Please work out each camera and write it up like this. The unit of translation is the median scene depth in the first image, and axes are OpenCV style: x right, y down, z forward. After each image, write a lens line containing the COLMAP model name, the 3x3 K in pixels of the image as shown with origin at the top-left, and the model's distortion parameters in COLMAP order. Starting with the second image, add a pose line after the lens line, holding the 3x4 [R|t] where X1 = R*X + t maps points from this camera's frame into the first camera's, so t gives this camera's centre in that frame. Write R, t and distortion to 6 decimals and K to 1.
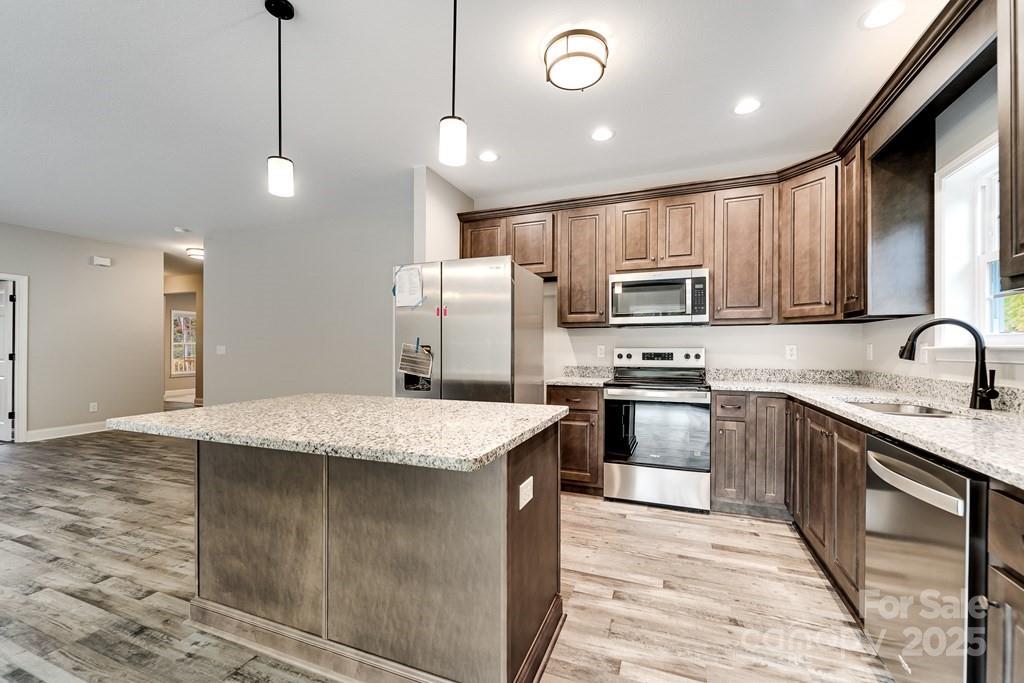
lens RADIAL K [[415.5, 0, 513.6], [0, 415.5, 347.5], [0, 0, 1]] dist [-0.004366, -0.000234]
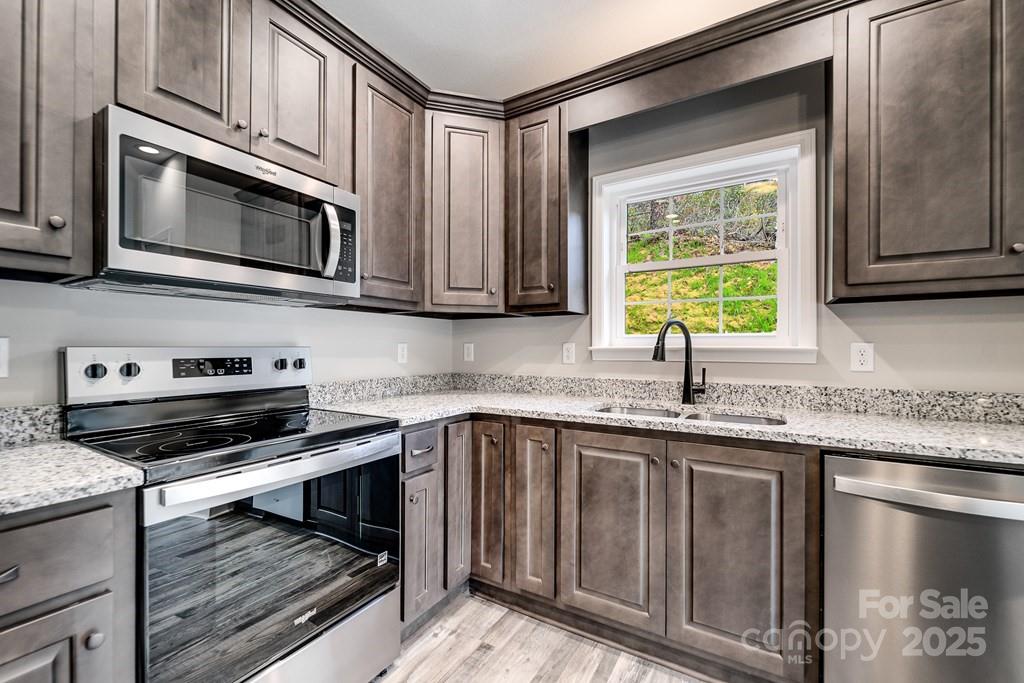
lens RADIAL K [[415.5, 0, 516.2], [0, 415.5, 347.5], [0, 0, 1]] dist [-0.004366, -0.000234]
pose [[0.161155, 0.001209, 0.986928, -0.018804], [-0.004650, 0.999989, -0.000466, 0.000633], [-0.986918, -0.004514, 0.161158, 0.686720]]
